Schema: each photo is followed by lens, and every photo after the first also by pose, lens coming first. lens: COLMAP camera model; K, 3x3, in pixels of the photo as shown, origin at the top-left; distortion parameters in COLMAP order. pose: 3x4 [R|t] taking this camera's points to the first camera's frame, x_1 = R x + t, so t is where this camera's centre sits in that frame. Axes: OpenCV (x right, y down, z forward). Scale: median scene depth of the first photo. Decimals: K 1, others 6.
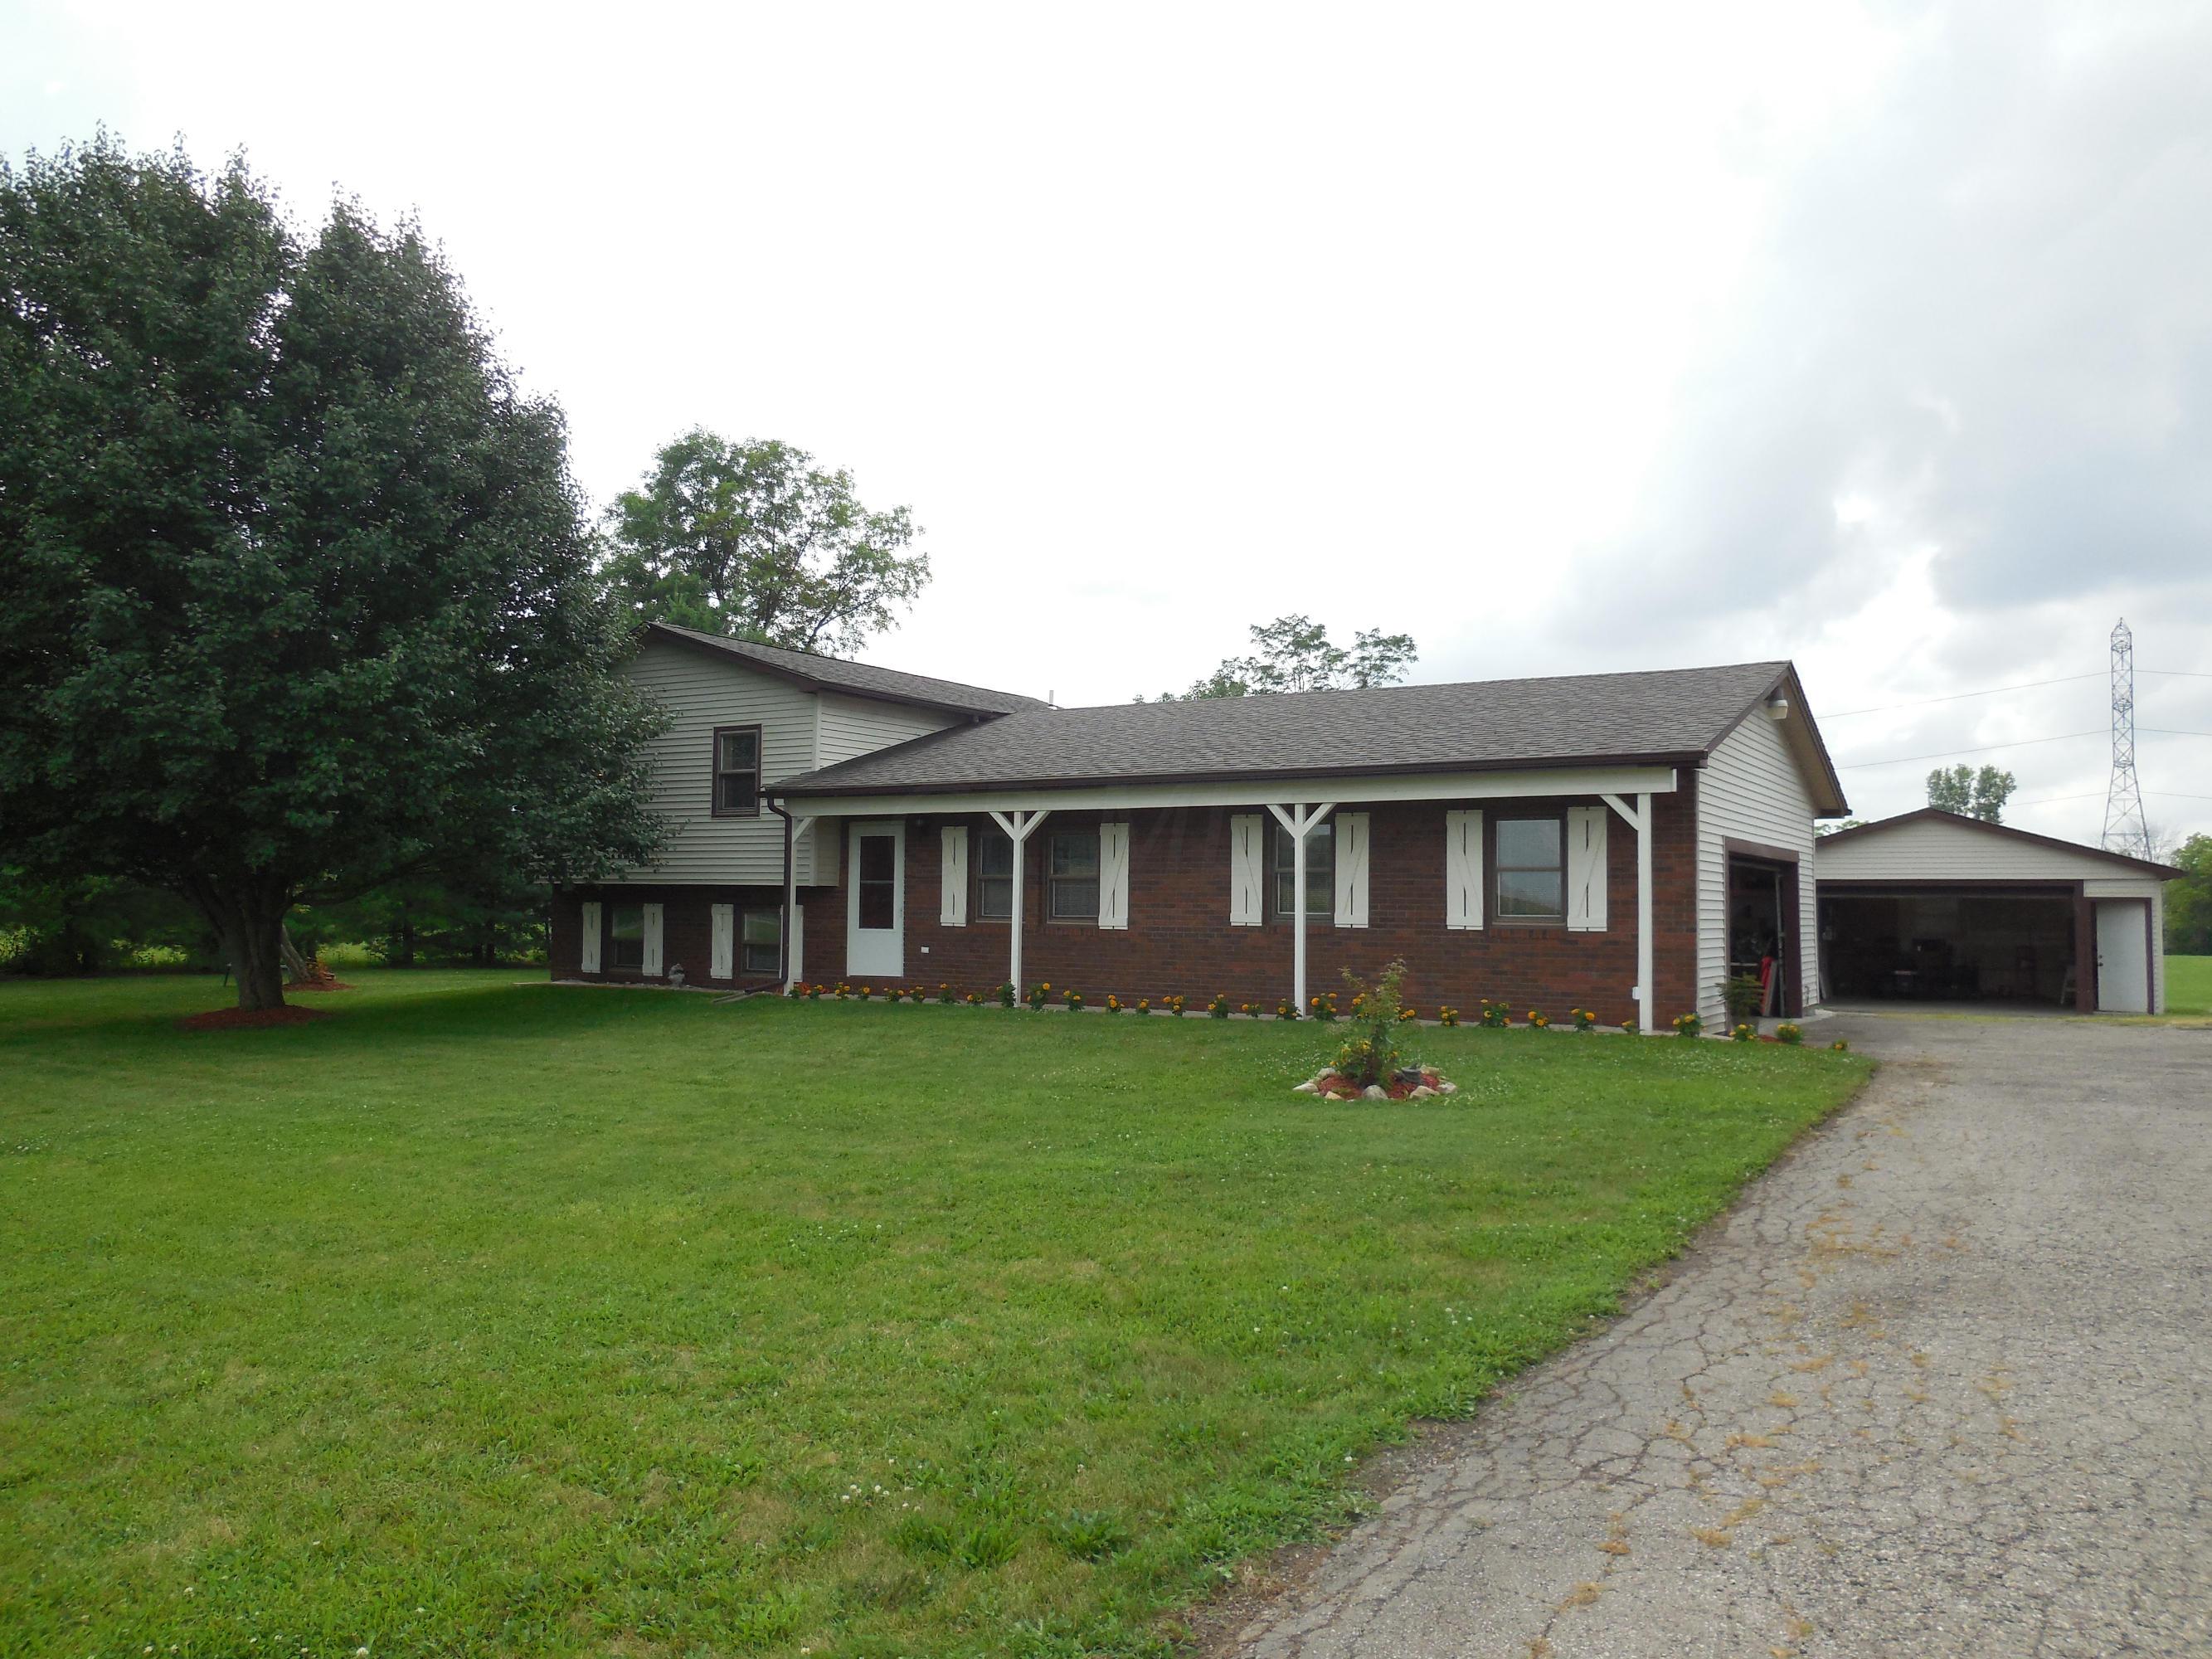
lens RADIAL K [[1631.2, 0, 1106.0], [0, 1631.2, 829.5], [0, 0, 1]] dist [-0.038025, 0.003156]
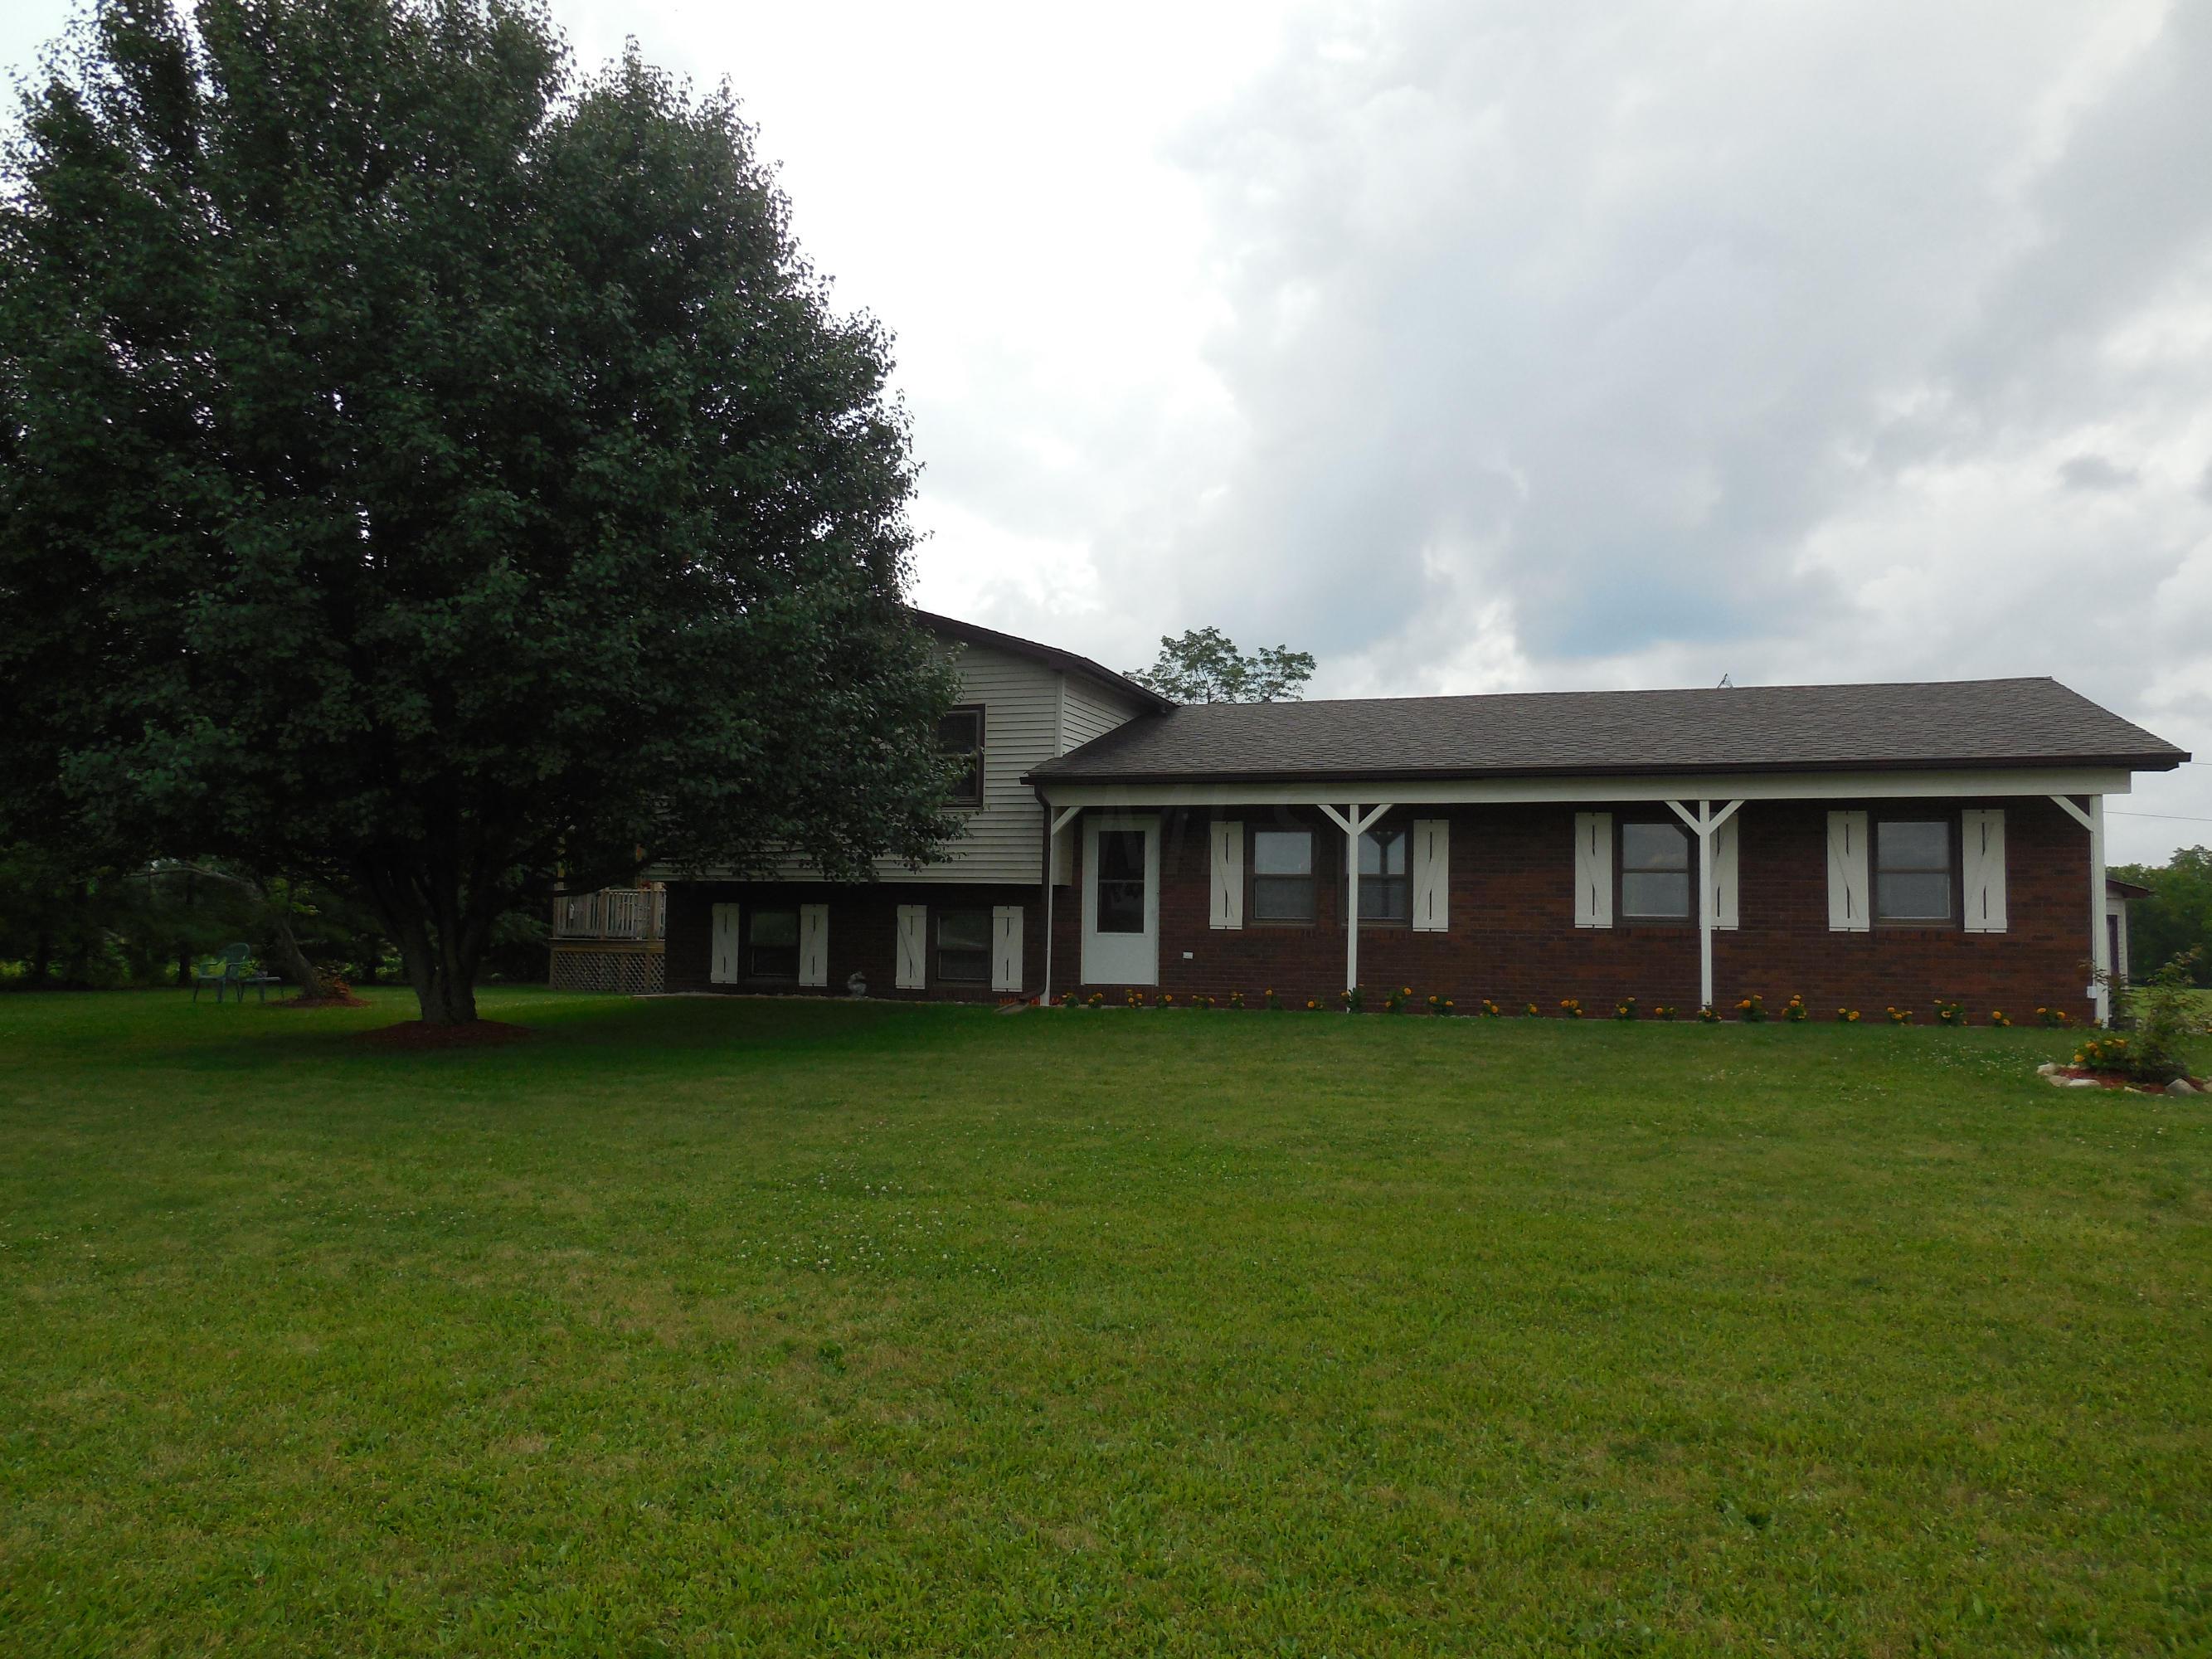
lens RADIAL K [[1631.2, 0, 1106.0], [0, 1631.2, 829.5], [0, 0, 1]] dist [-0.038025, 0.003156]
pose [[0.977293, 0.019553, 0.210988, -0.337585], [-0.016430, 0.999728, -0.016543, 0.018405], [-0.211254, 0.012700, 0.977349, 0.107319]]
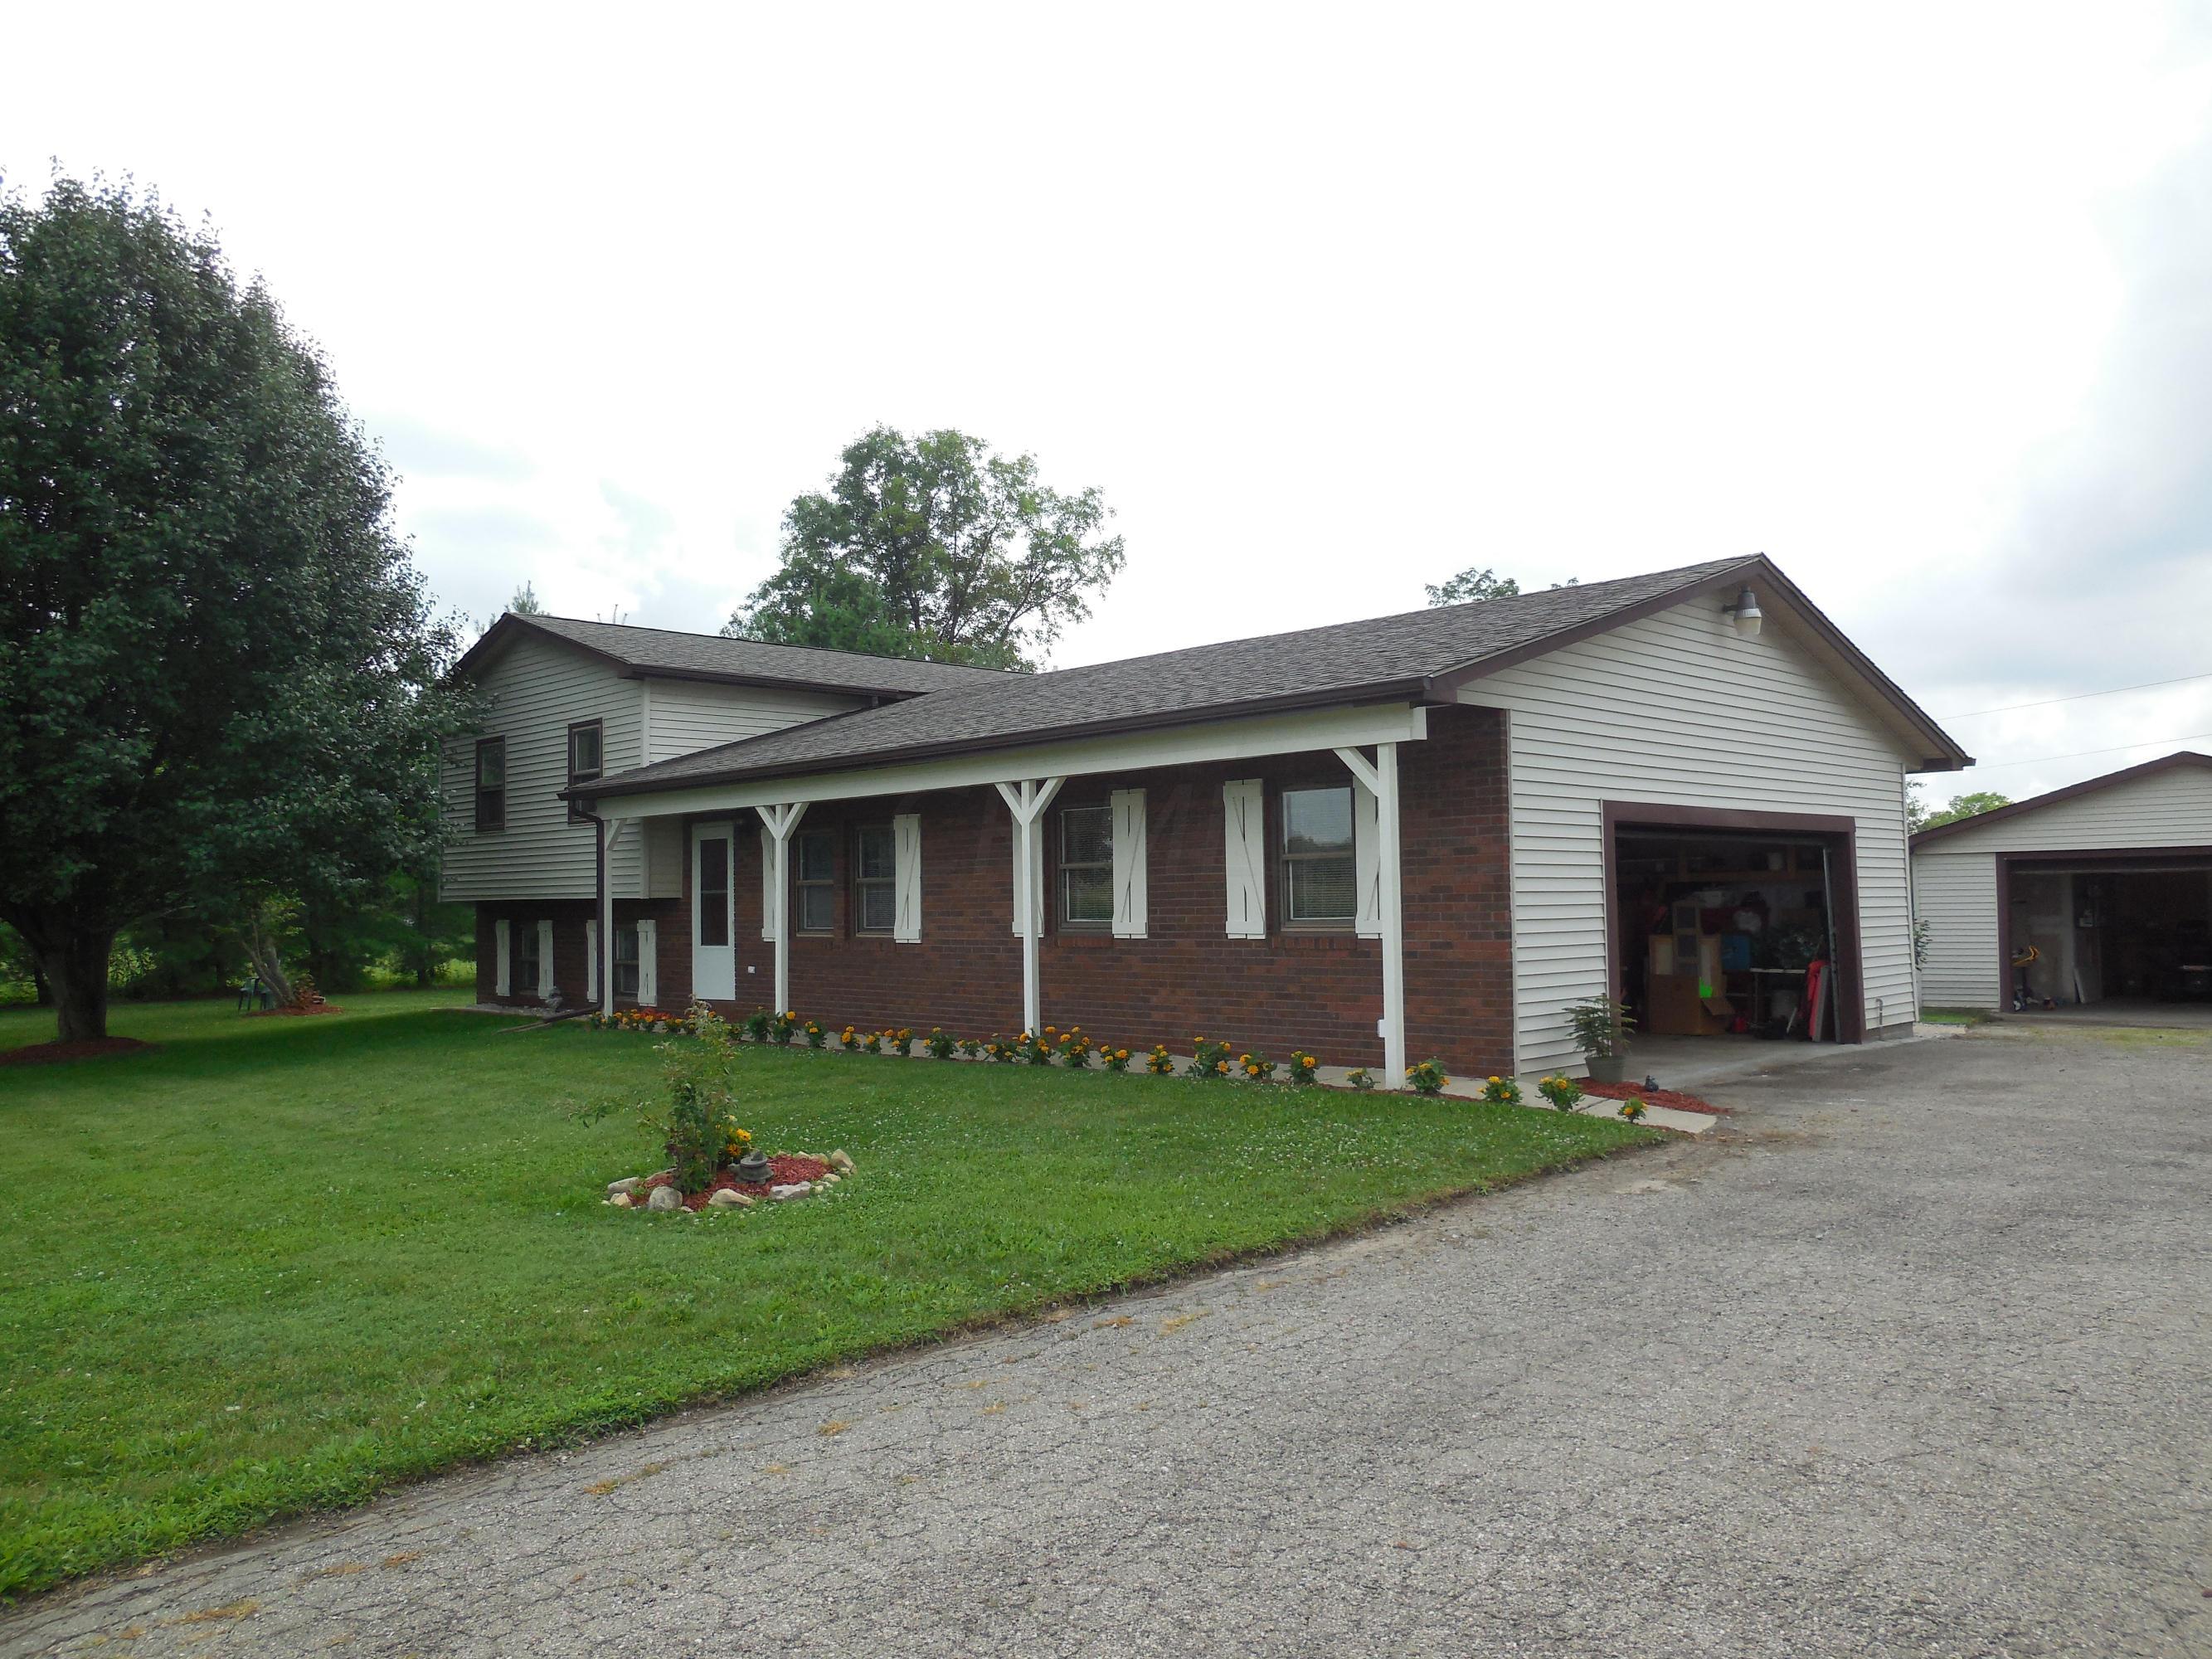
lens RADIAL K [[1631.2, 0, 1106.0], [0, 1631.2, 829.5], [0, 0, 1]] dist [-0.038025, 0.003156]
pose [[0.971202, -0.035619, -0.235581, 0.265655], [0.036113, 0.999345, -0.002217, 0.008400], [0.235506, -0.006354, 0.971852, 0.201649]]
